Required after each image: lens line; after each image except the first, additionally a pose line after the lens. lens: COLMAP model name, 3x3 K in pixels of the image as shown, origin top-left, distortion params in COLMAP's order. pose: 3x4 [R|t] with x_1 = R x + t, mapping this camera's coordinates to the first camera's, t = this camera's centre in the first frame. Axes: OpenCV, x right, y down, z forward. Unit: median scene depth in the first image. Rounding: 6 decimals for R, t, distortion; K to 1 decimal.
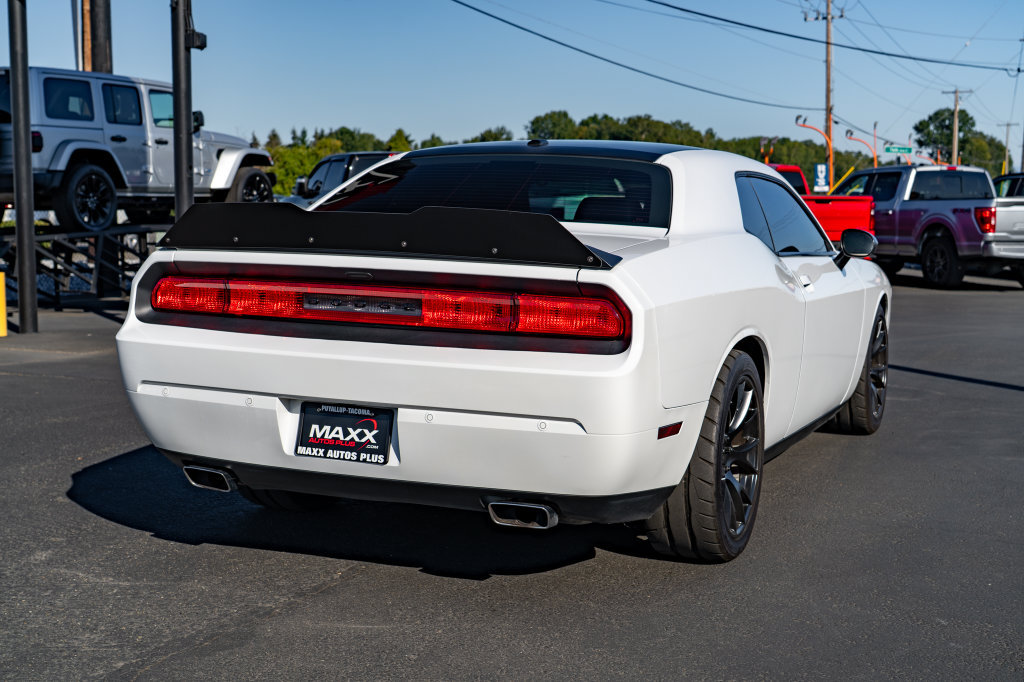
lens RADIAL K [[1734.4, 0, 486.0], [0, 1734.4, 341.7], [0, 0, 1]] dist [0.004602, 0.264501]
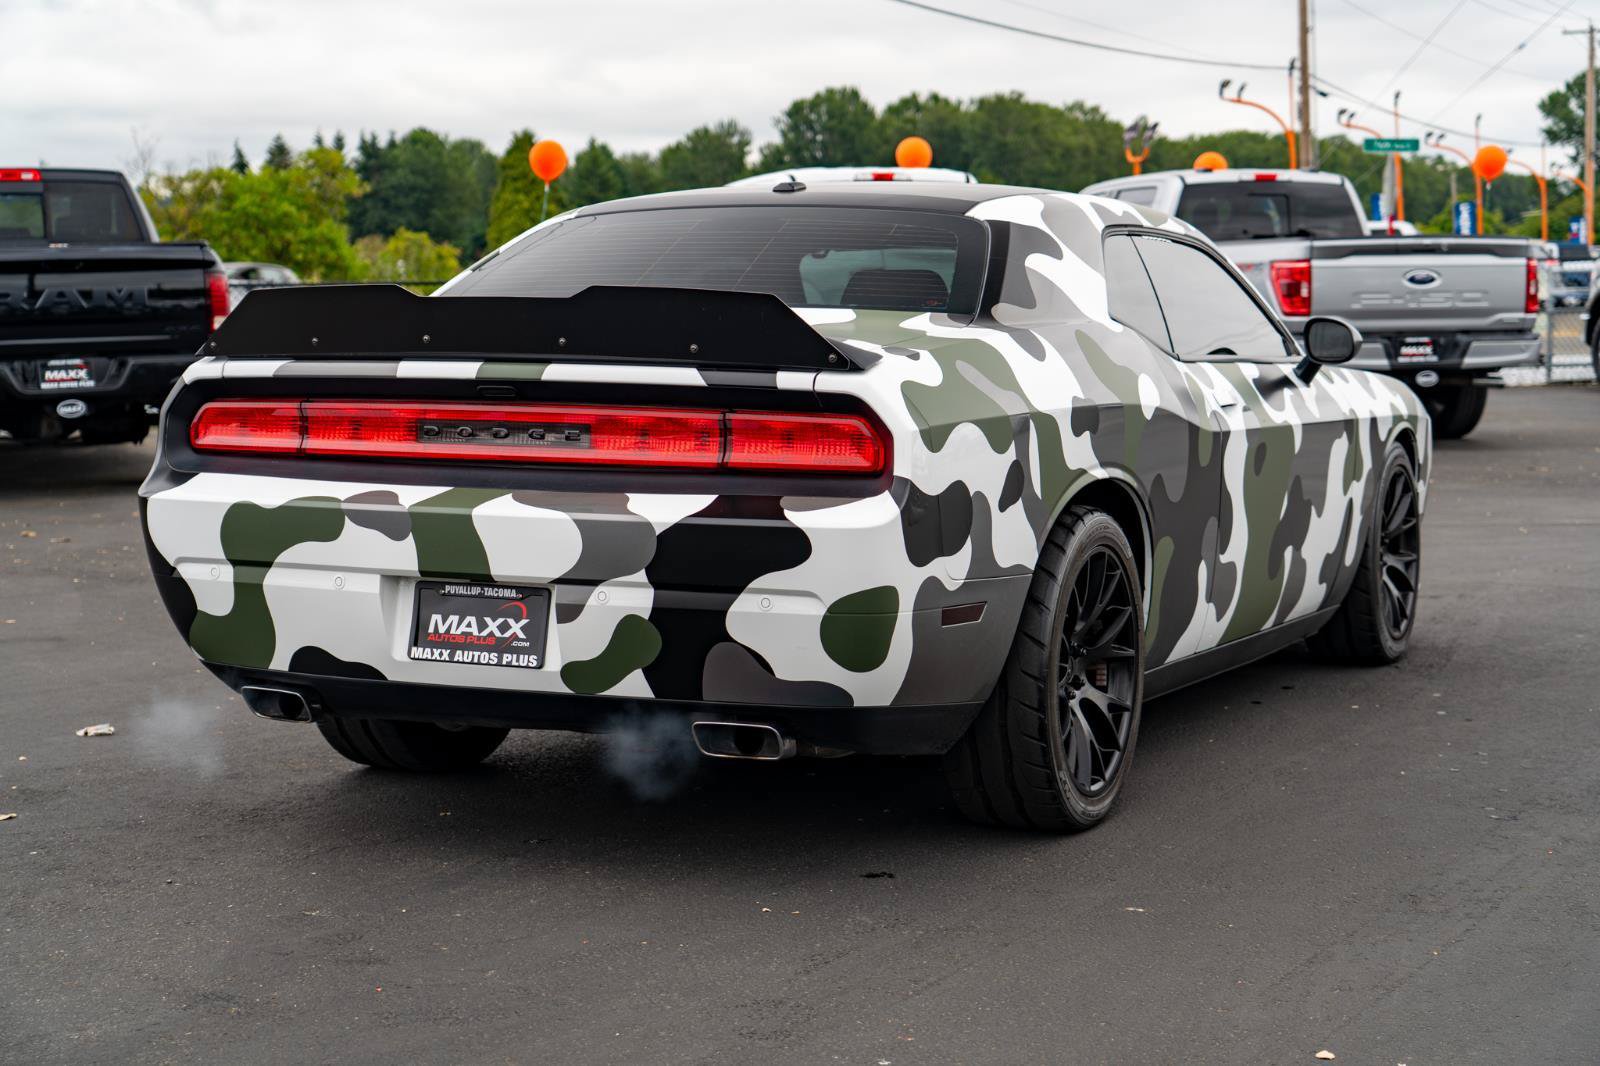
lens RADIAL K [[4046.4, 0, 870.3], [0, 4046.4, 532.3], [0, 0, 1]] dist [-1.686575, 38.108975]
pose [[0.999057, -0.021634, 0.037647, 0.007328], [0.022111, 0.999680, -0.012306, 0.022301], [-0.037369, 0.013126, 0.999215, -0.320807]]
